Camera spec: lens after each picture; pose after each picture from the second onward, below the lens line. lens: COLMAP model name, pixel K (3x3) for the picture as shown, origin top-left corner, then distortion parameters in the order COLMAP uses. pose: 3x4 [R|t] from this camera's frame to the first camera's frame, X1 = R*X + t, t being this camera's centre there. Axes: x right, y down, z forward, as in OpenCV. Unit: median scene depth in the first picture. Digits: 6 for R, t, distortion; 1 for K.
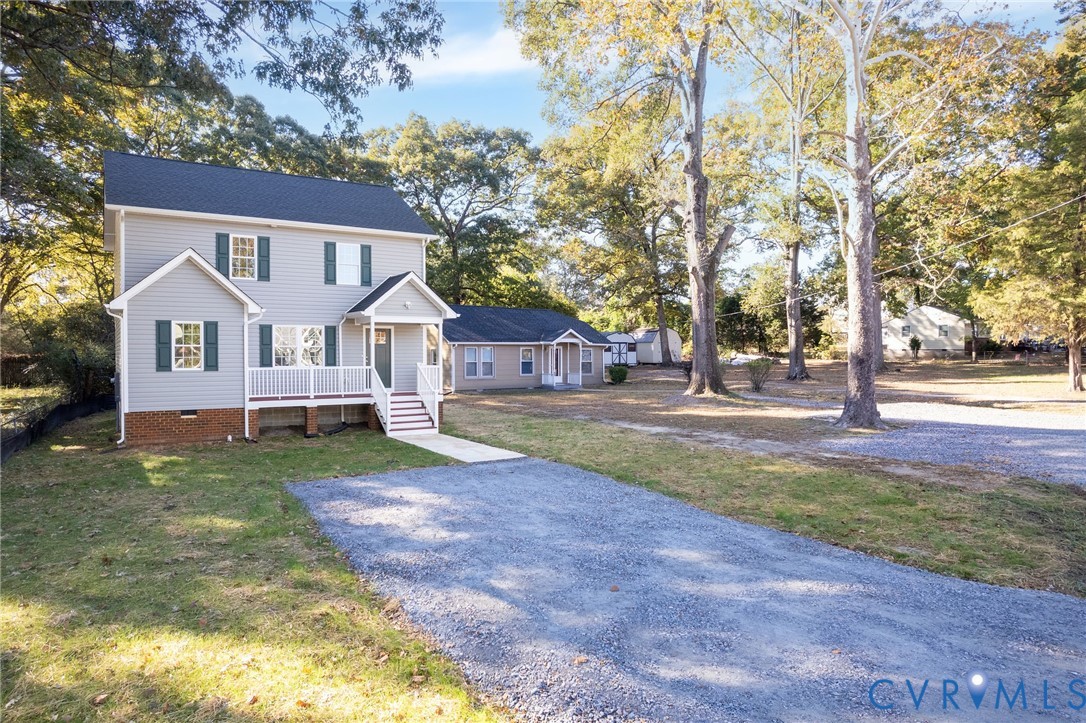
lens RADIAL K [[707.4, 0, 543.0], [0, 707.4, 361.5], [0, 0, 1]] dist [-0.013034, 0.003700]
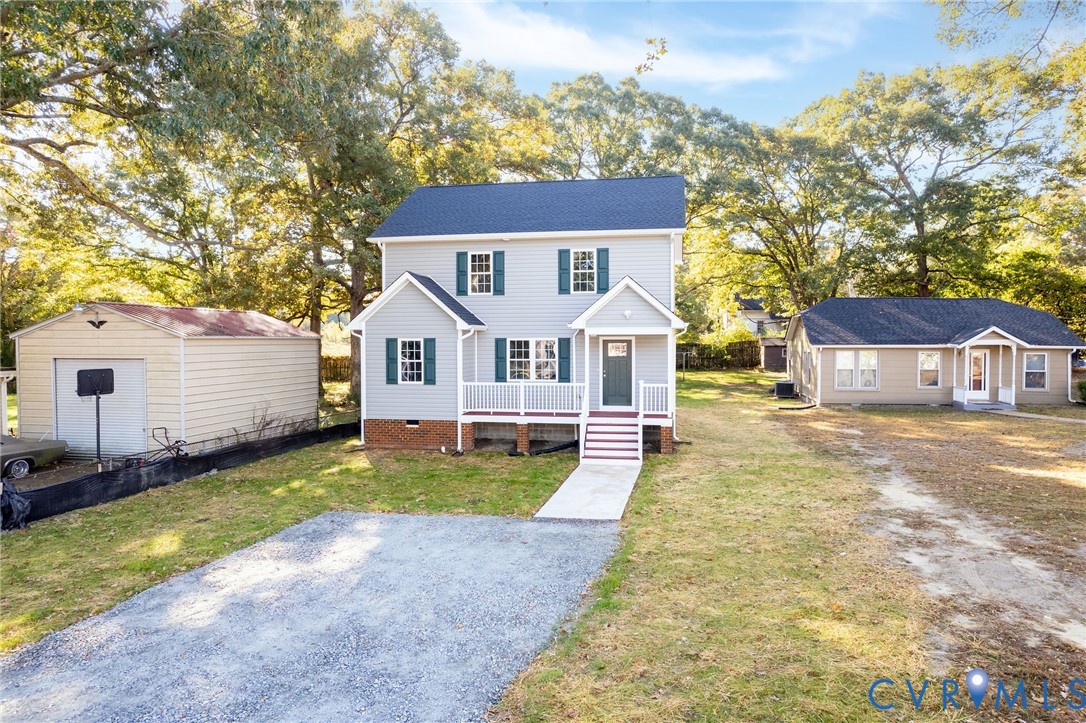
lens RADIAL K [[707.4, 0, 543.0], [0, 707.4, 361.5], [0, 0, 1]] dist [-0.013034, 0.003700]
pose [[0.733497, 0.019321, -0.679418, 0.344675], [-0.006705, 0.999753, 0.021192, -0.041079], [0.679659, -0.010989, 0.733446, 0.298818]]
